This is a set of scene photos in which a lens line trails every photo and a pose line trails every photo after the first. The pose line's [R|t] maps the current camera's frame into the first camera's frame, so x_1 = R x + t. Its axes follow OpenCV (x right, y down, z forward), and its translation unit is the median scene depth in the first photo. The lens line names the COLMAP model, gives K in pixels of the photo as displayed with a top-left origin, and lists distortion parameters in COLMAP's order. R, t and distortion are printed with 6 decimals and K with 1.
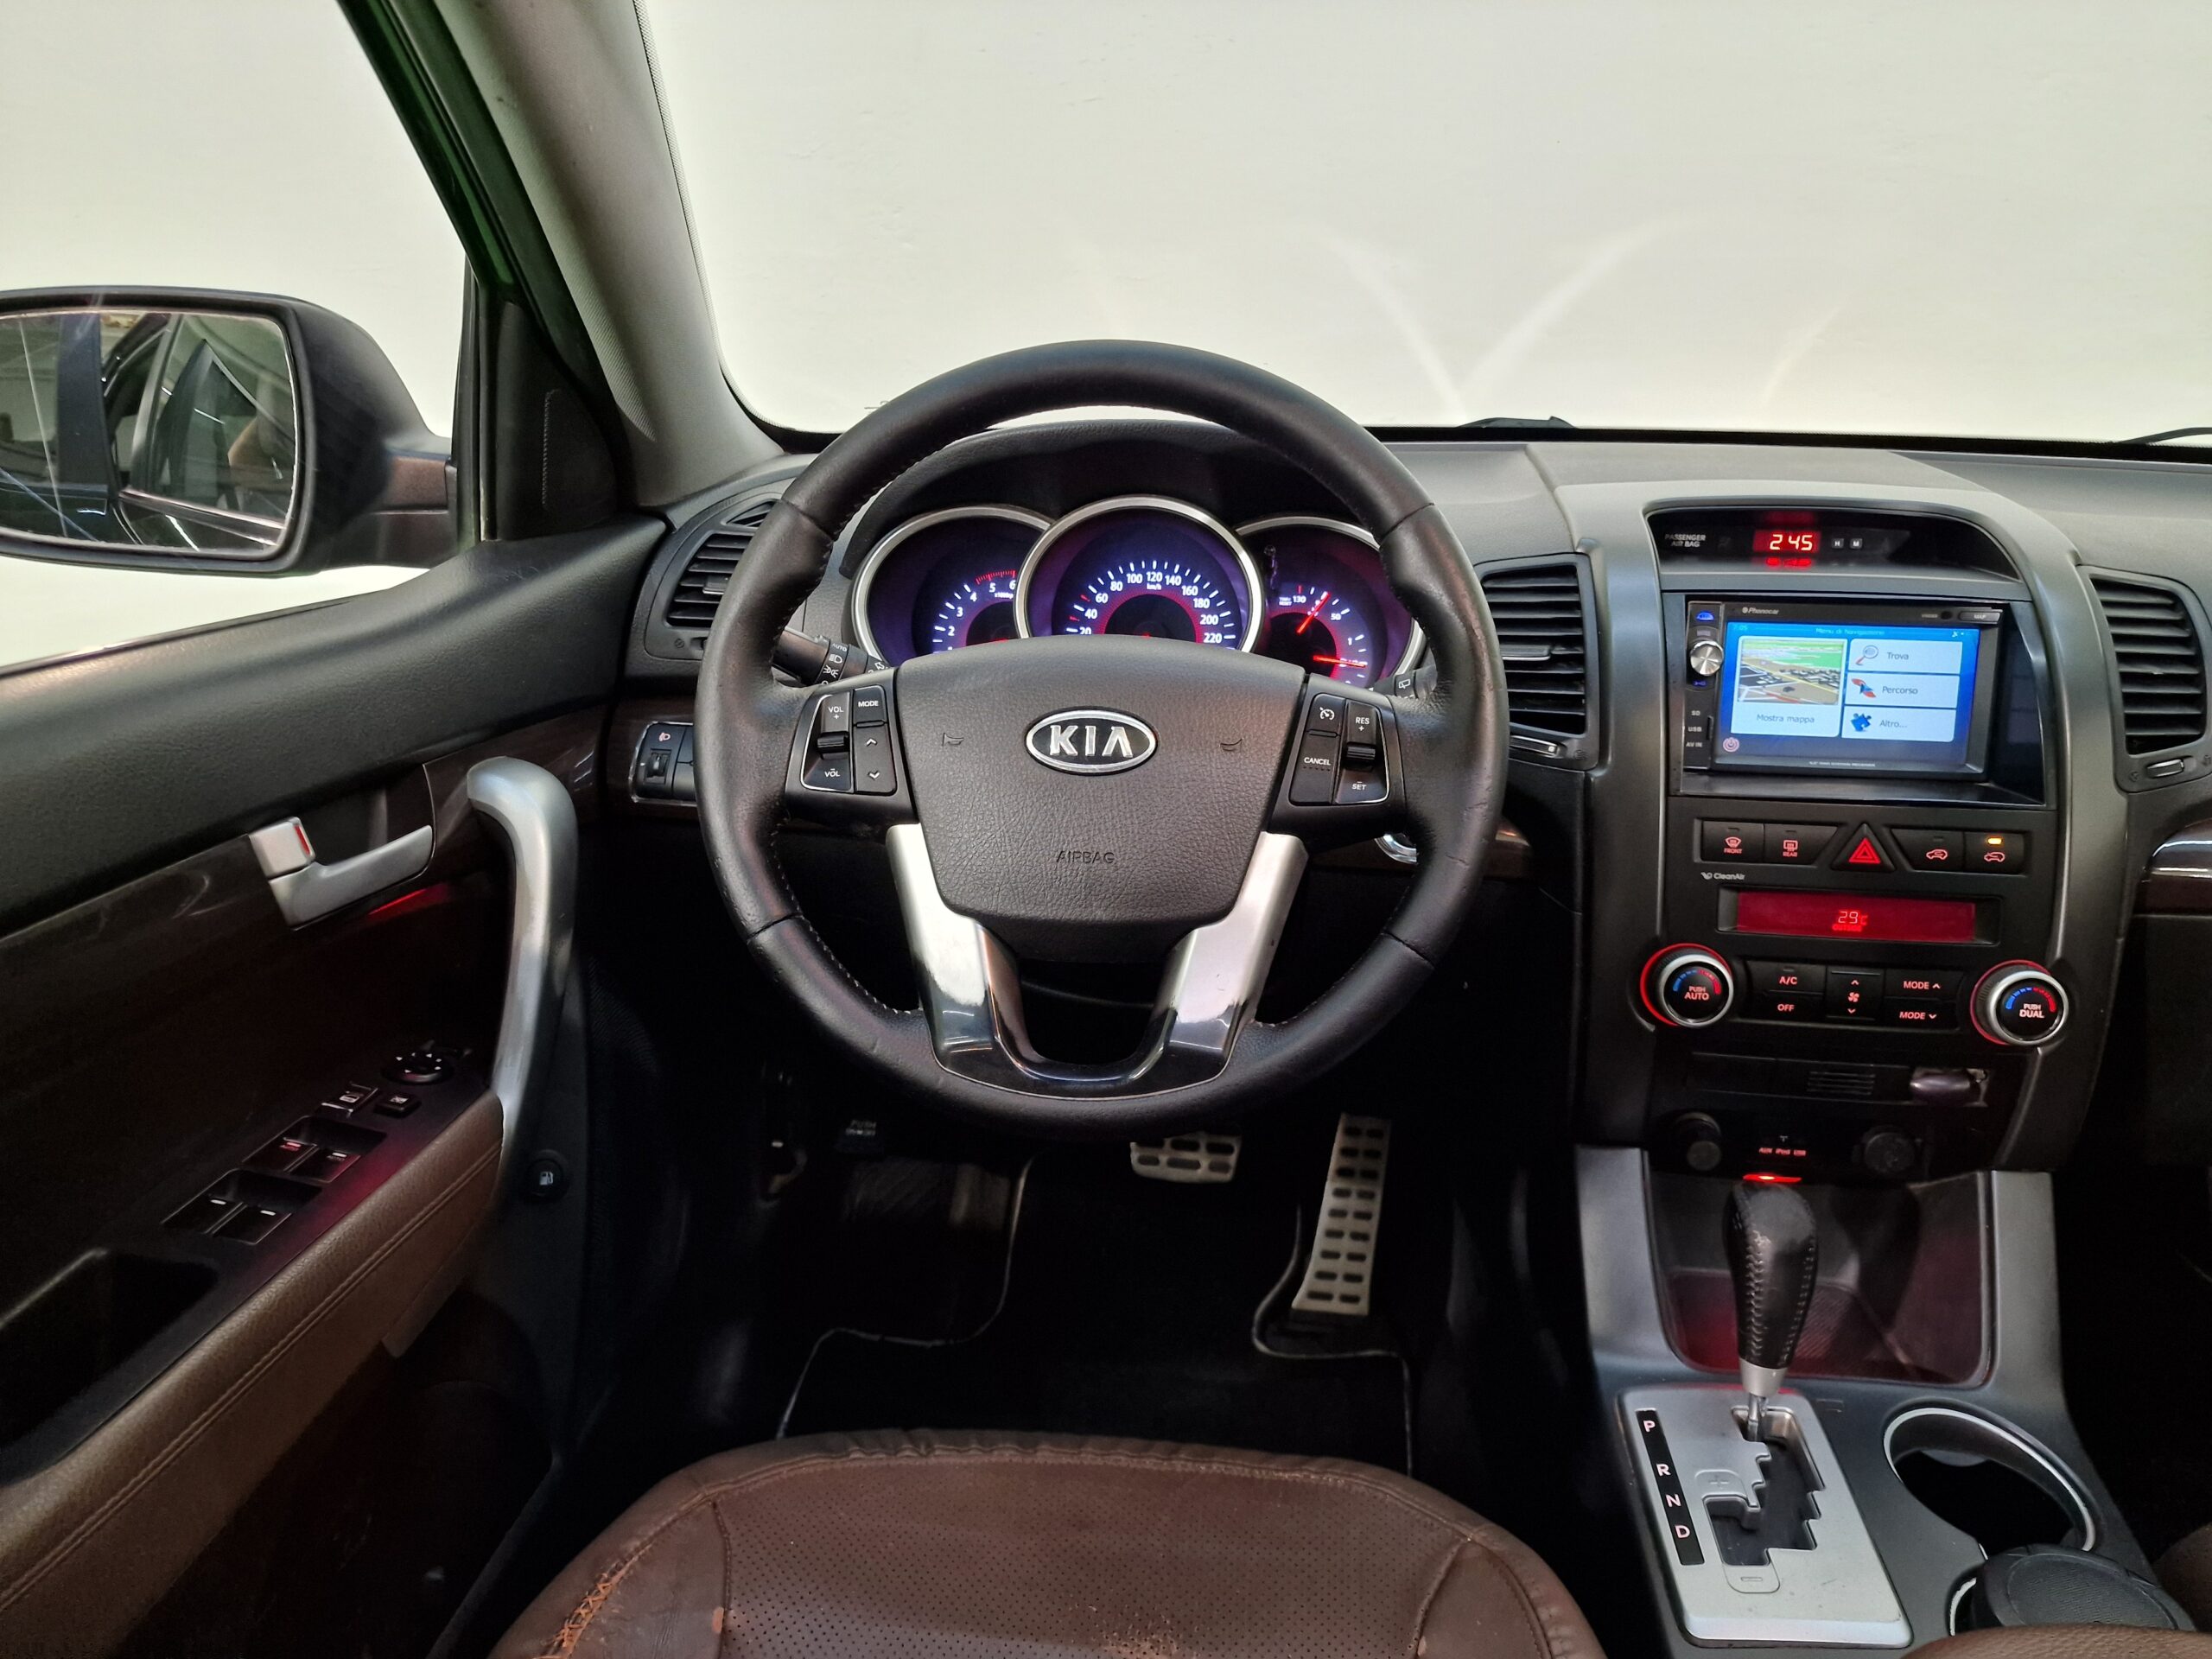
lens RADIAL K [[1484.4, 0, 1119.3], [0, 1484.4, 834.0], [0, 0, 1]] dist [0.032658, -0.033519]
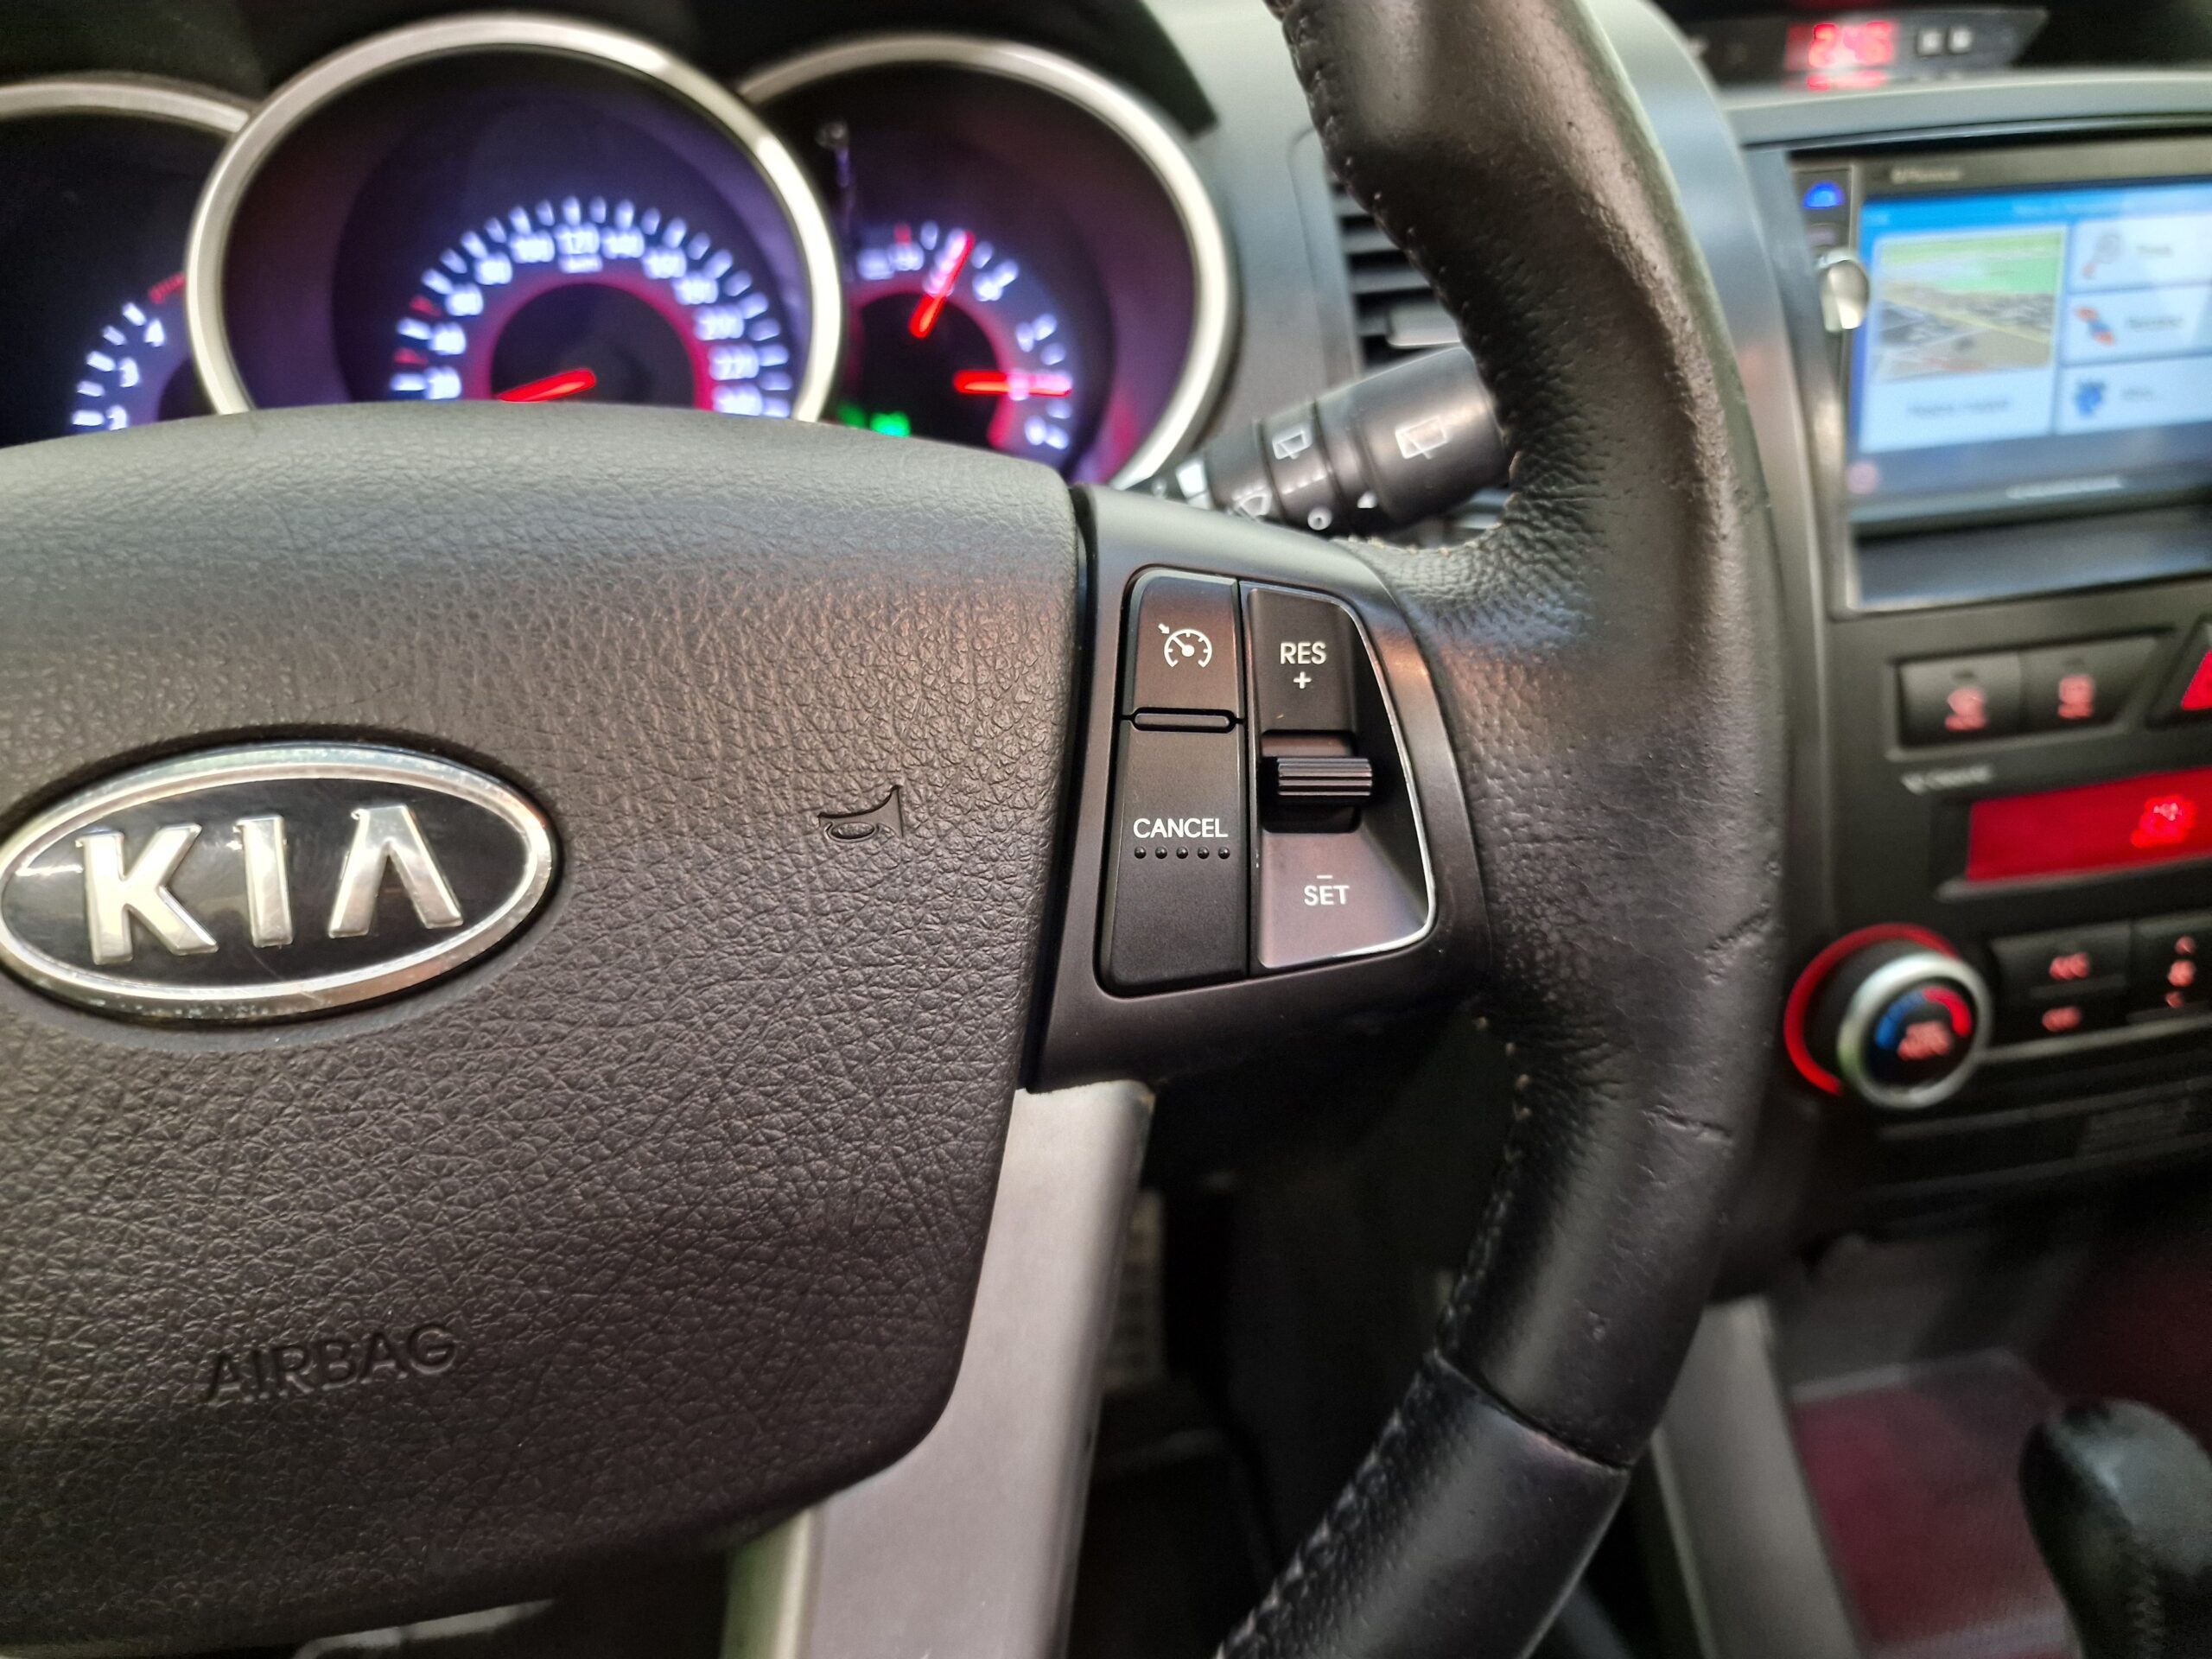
lens RADIAL K [[1548.9, 0, 1126.9], [0, 1548.9, 827.9], [0, 0, 1]] dist [0.009782, -0.016110]
pose [[0.953979, -0.186586, 0.234756, 0.047227], [0.142347, 0.970791, 0.193138, -0.082241], [-0.263936, -0.150833, 0.952674, 0.586964]]
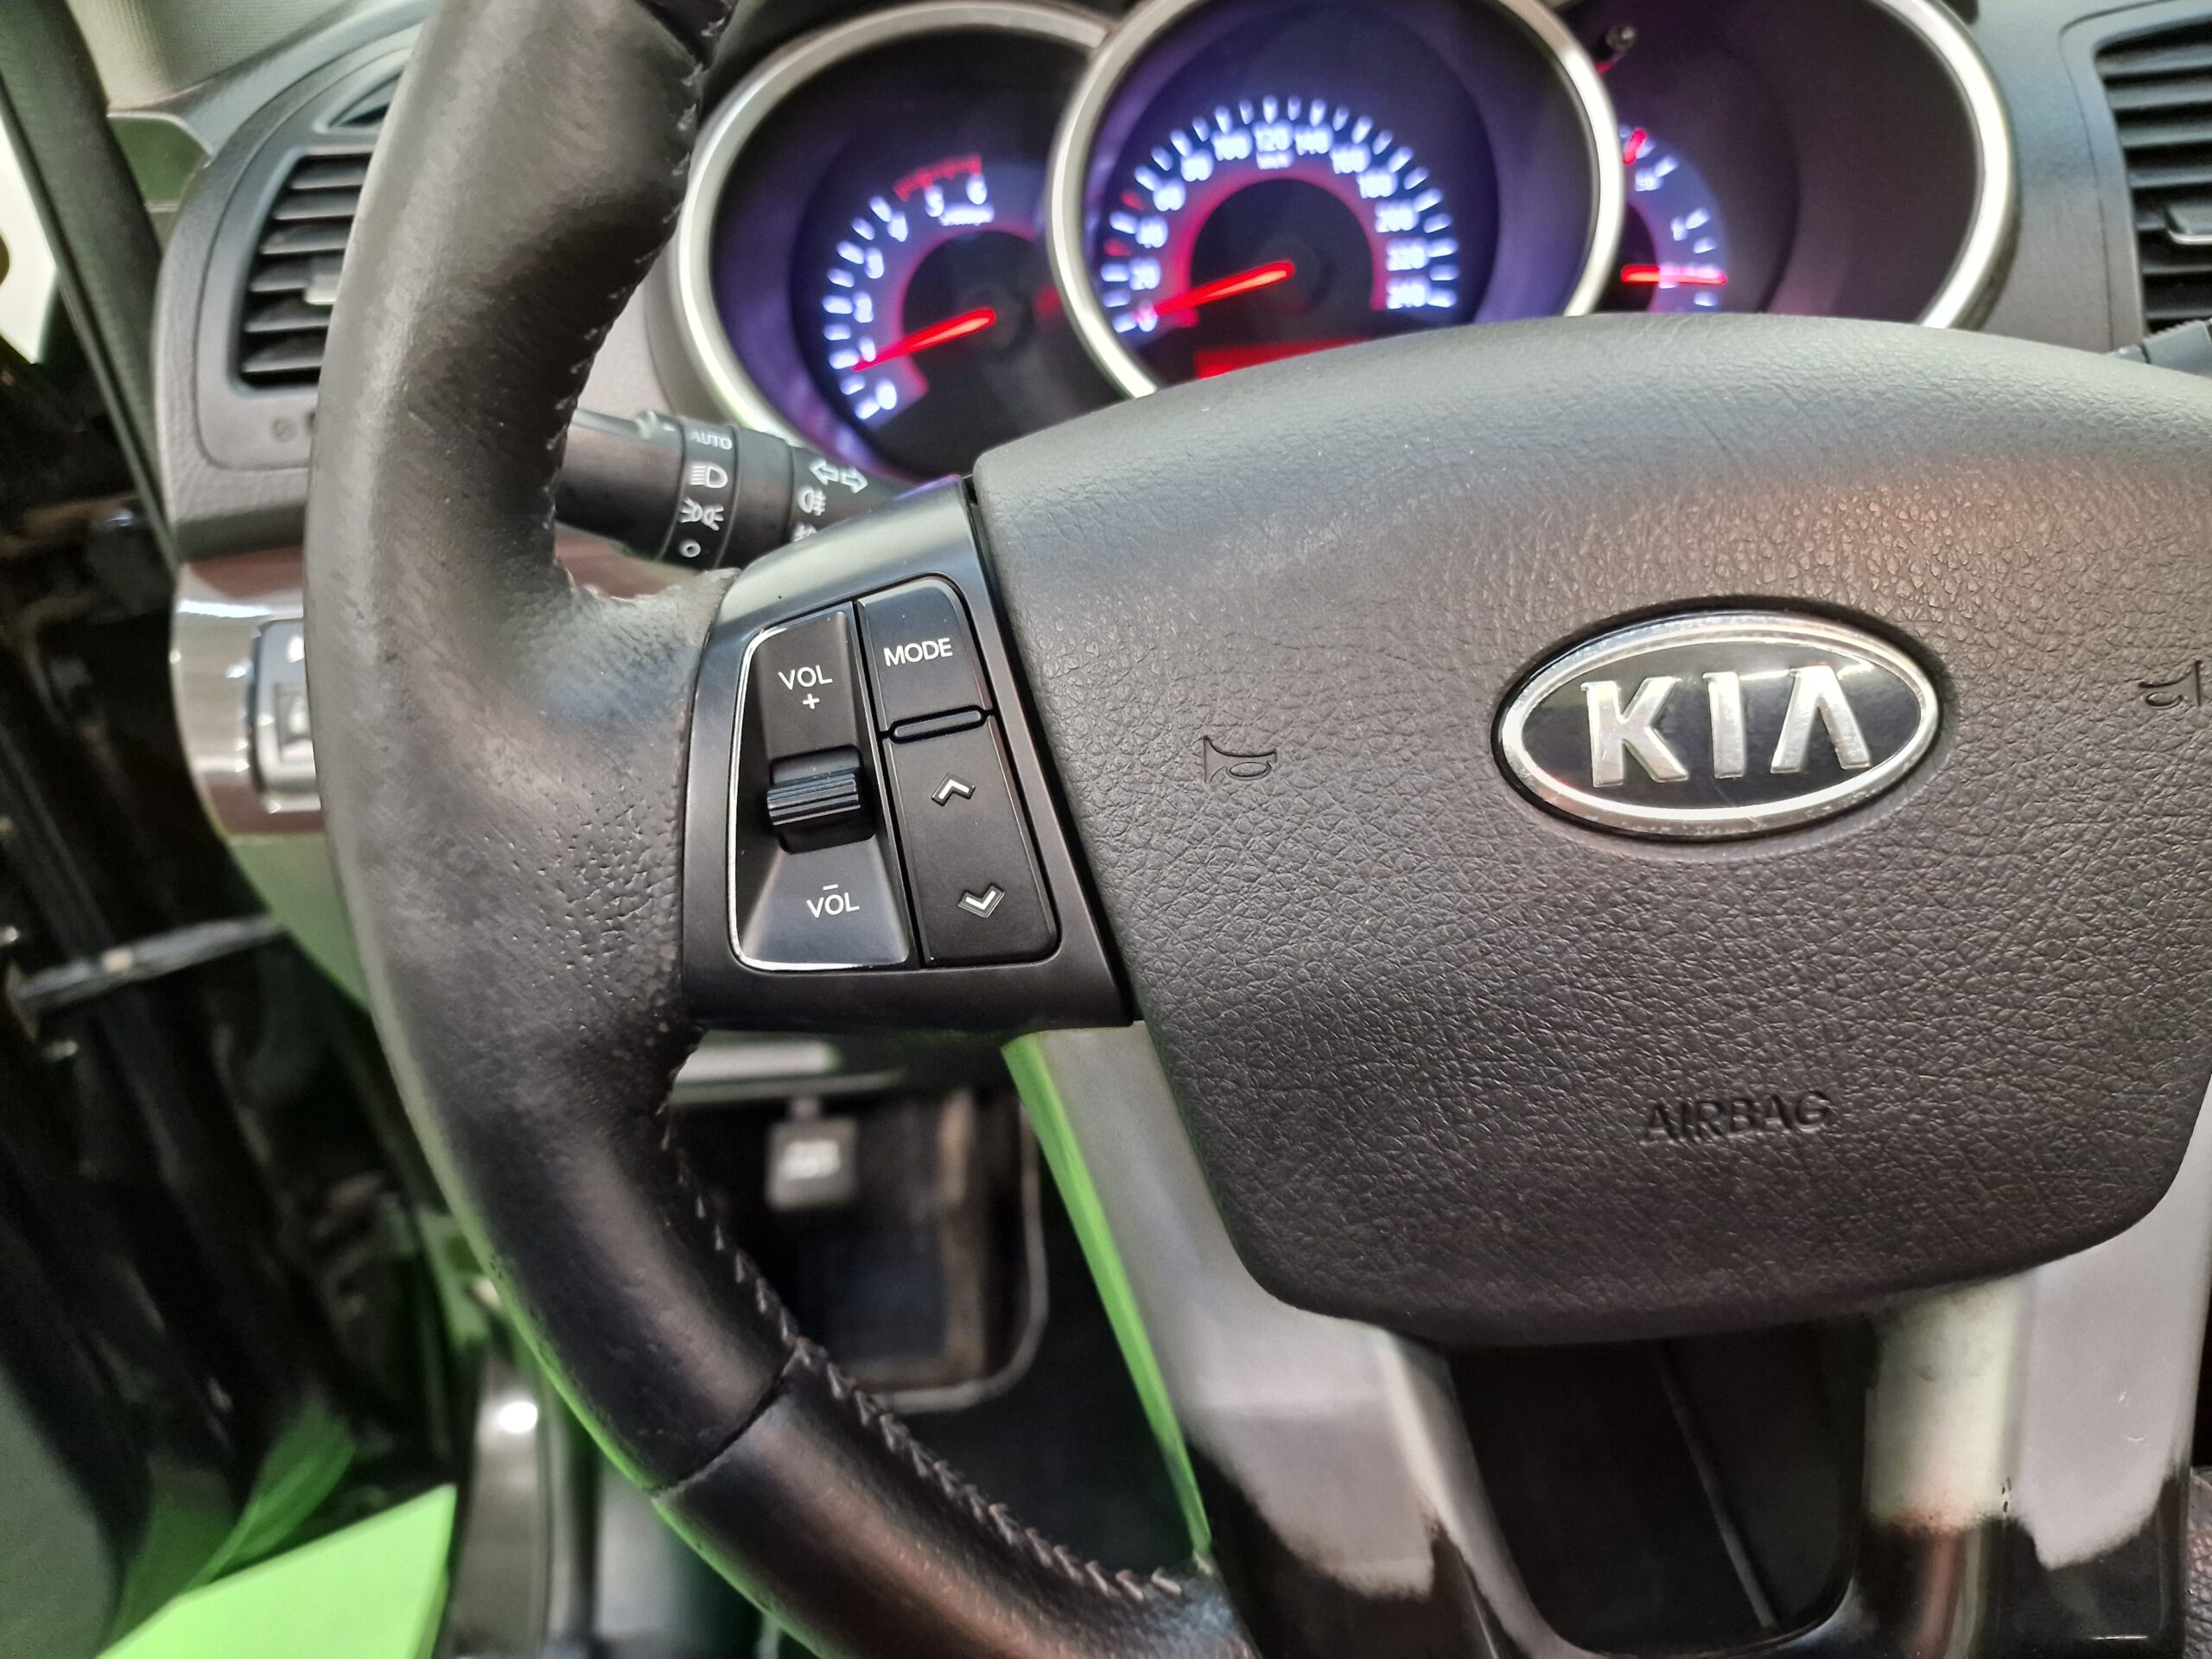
lens RADIAL K [[1484.4, 0, 1113.3], [0, 1484.4, 819.3], [0, 0, 1]] dist [0.032658, -0.033519]
pose [[0.979406, -0.165706, 0.115349, -0.146588], [0.131584, 0.957193, 0.257813, -0.112832], [-0.153132, -0.237326, 0.959285, 0.593712]]
